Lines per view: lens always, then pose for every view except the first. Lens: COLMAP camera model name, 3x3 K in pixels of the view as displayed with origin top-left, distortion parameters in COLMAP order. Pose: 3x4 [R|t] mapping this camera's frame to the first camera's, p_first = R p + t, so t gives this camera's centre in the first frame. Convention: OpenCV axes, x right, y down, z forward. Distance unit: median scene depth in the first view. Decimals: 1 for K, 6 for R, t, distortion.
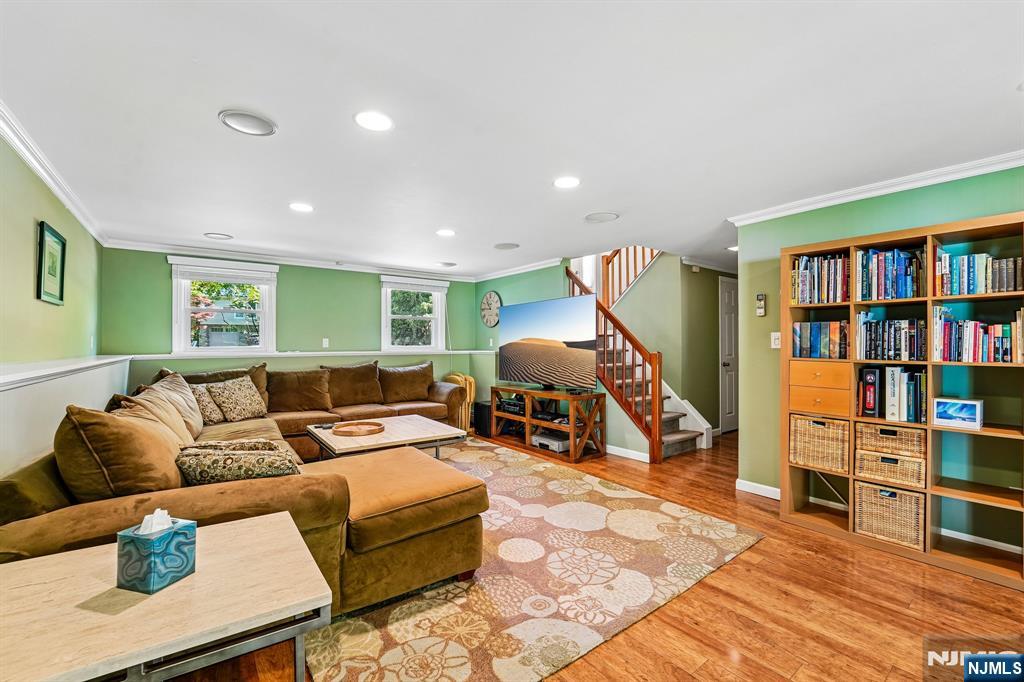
lens RADIAL K [[432.3, 0, 516.1], [0, 432.3, 339.6], [0, 0, 1]] dist [-0.017247, -0.001794]
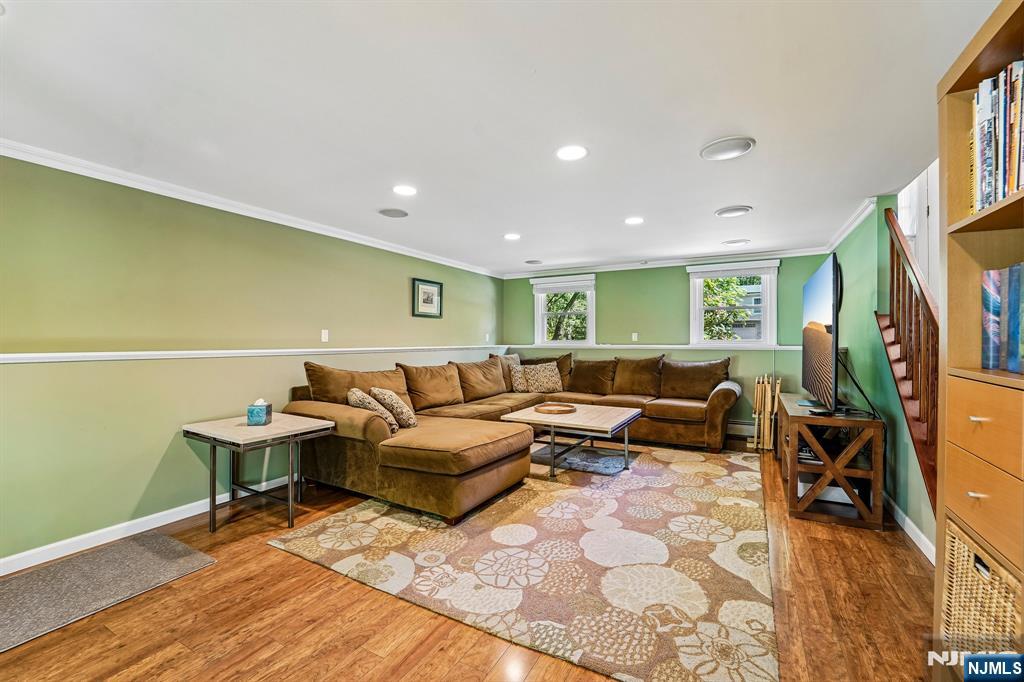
lens RADIAL K [[432.3, 0, 508.7], [0, 432.3, 342.5], [0, 0, 1]] dist [-0.017247, -0.001794]
pose [[0.393169, 0.008018, -0.919431, 0.824379], [0.009749, 0.999869, 0.012889, 0.008757], [0.919414, -0.014031, 0.393040, 0.500258]]
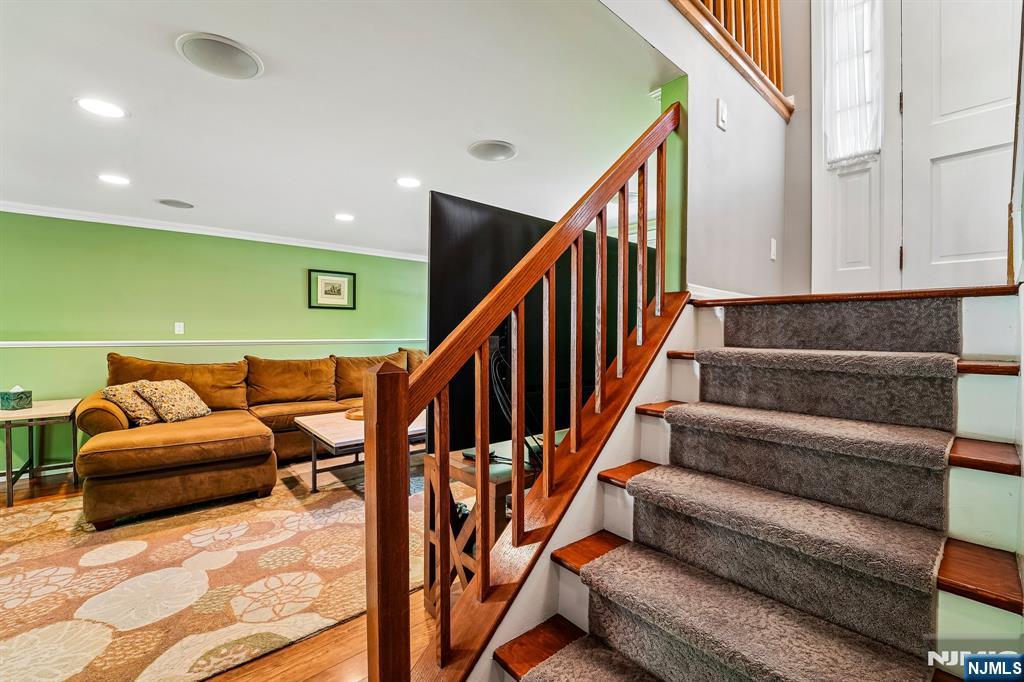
lens RADIAL K [[432.3, 0, 510.8], [0, 432.3, 348.4], [0, 0, 1]] dist [-0.017247, -0.001794]
pose [[0.050617, 0.039027, -0.997955, 0.807279], [0.005347, 0.999211, 0.039347, 0.016755], [0.998704, -0.007328, 0.050368, 1.549393]]
